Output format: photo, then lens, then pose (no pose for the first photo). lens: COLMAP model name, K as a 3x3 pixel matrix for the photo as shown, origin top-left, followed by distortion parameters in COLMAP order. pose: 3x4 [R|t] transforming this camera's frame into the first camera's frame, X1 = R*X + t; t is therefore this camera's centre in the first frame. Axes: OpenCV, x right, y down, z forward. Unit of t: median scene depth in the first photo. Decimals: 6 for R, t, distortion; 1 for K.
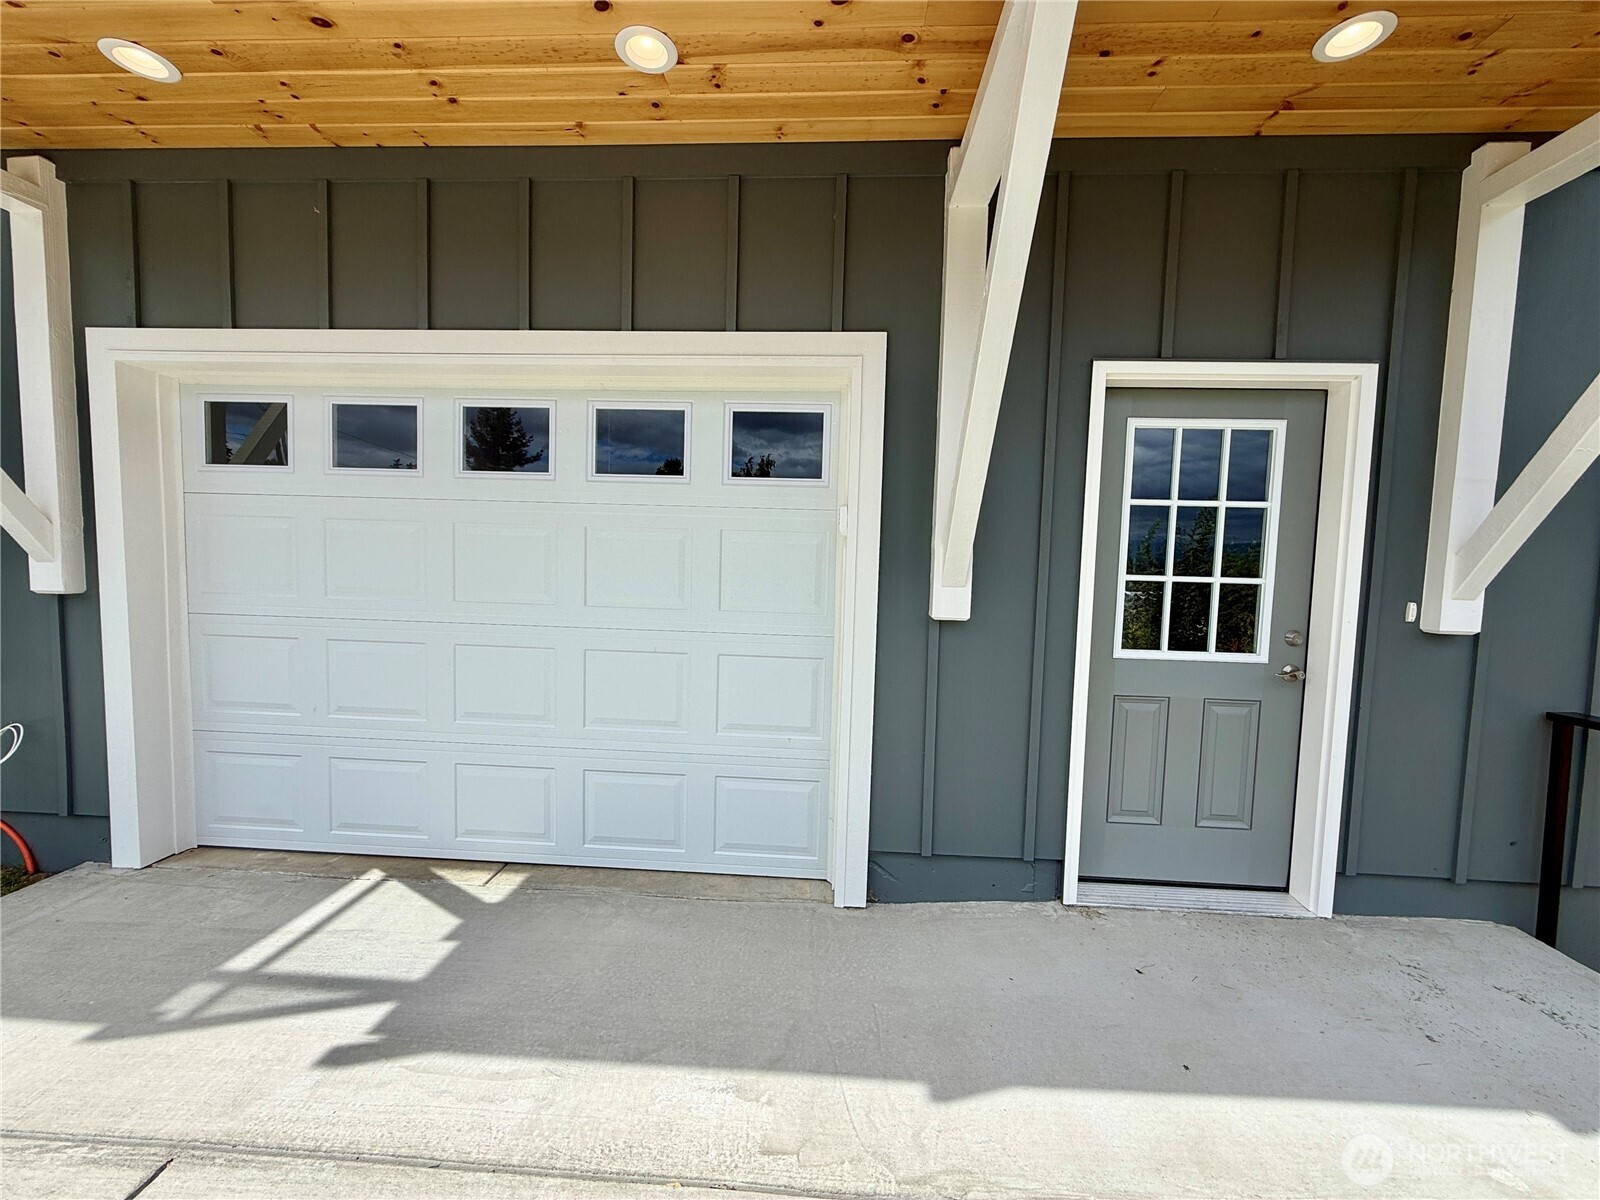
lens RADIAL K [[633.9, 0, 804.5], [0, 633.9, 628.1], [0, 0, 1]] dist [-0.004022, 0.001467]
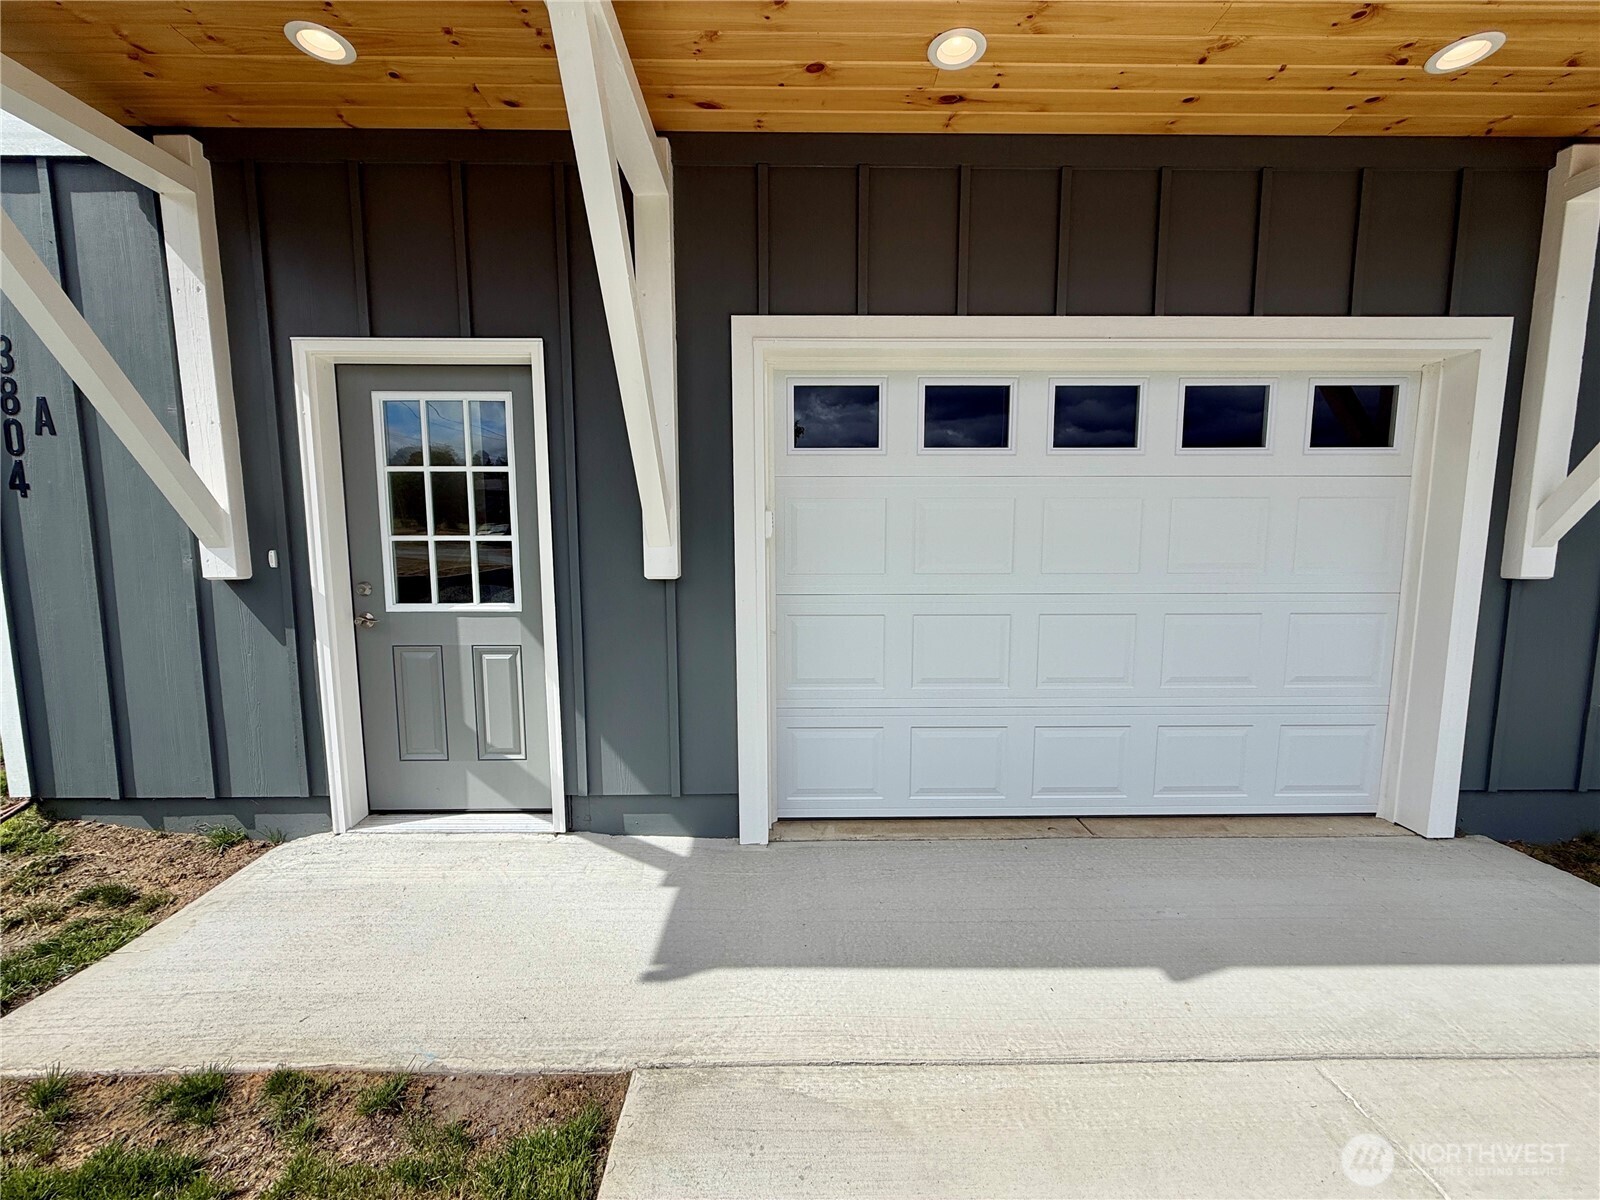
lens RADIAL K [[583.2, 0, 804.2], [0, 583.2, 593.8], [0, 0, 1]] dist [0.002443, -0.000612]
pose [[0.997174, -0.033107, 0.067440, -1.135344], [0.032399, 0.999408, 0.011575, -0.035715], [-0.067783, -0.009358, 0.997656, 0.063187]]
